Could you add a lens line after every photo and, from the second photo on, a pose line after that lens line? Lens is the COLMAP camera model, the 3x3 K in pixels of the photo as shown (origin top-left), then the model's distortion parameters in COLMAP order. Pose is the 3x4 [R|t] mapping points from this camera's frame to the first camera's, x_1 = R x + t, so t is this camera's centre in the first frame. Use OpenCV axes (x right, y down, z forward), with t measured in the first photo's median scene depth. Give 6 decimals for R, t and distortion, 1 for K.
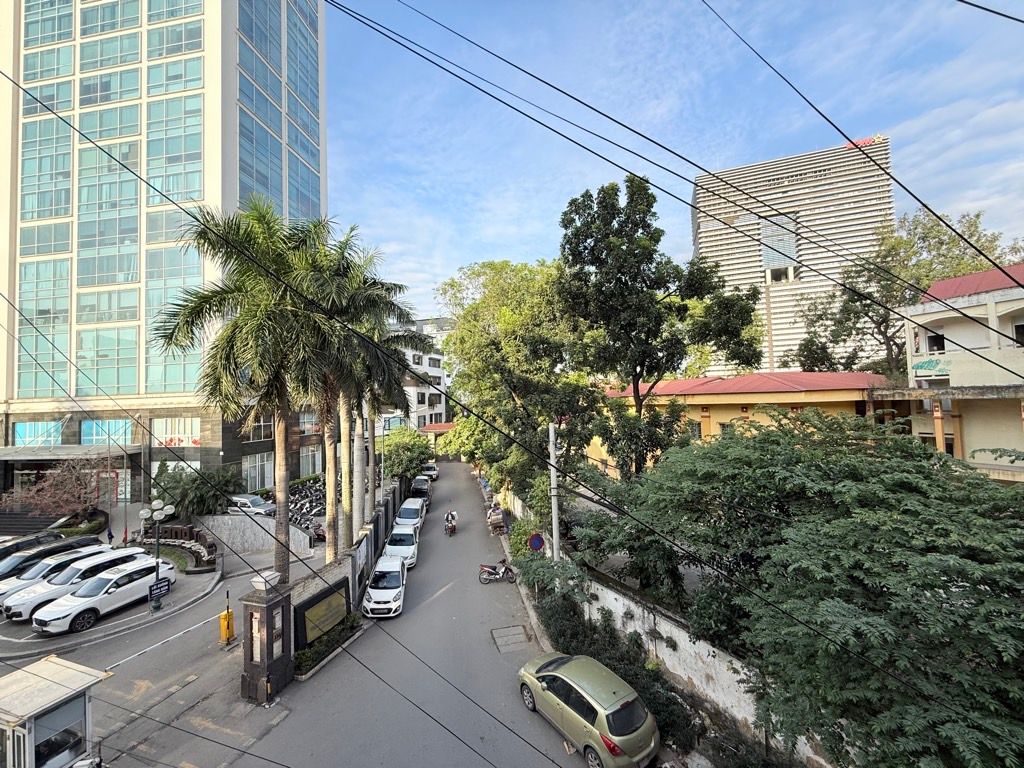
lens RADIAL K [[412.0, 0, 506.7], [0, 412.0, 386.8], [0, 0, 1]] dist [-0.001796, -0.000155]
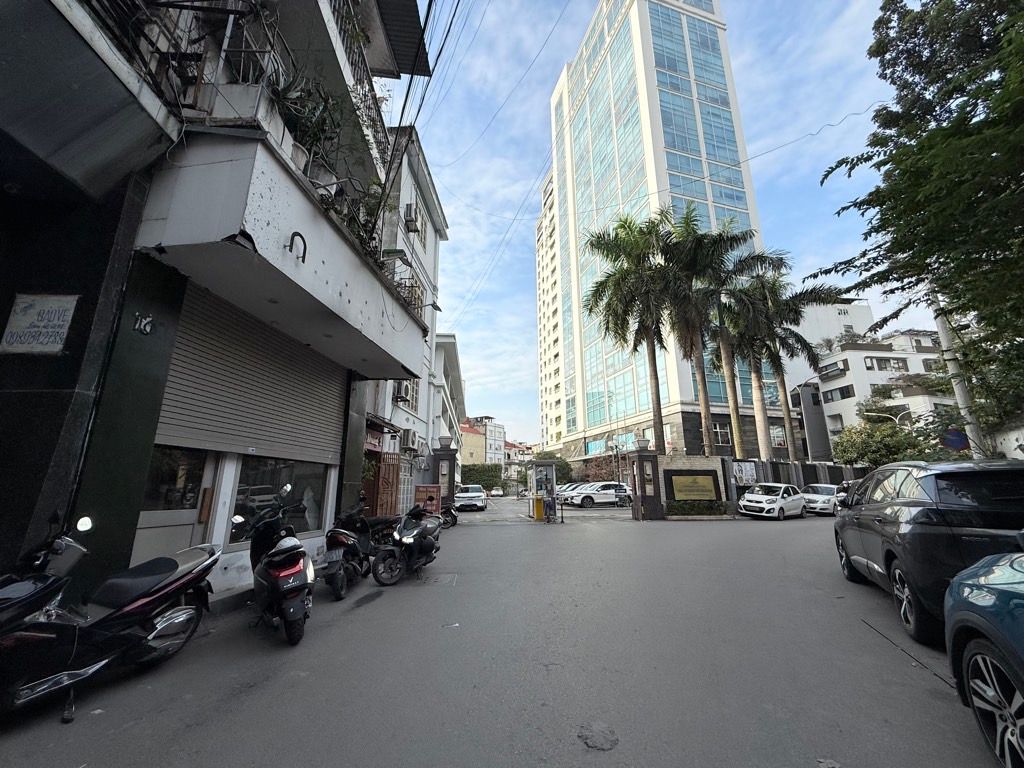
lens RADIAL K [[412.0, 0, 506.7], [0, 412.0, 386.8], [0, 0, 1]] dist [-0.001796, -0.000155]
pose [[0.423737, -0.193654, -0.884842, 0.457264], [0.017883, 0.978476, -0.205583, 0.467474], [0.905609, 0.071289, 0.418079, -0.056287]]
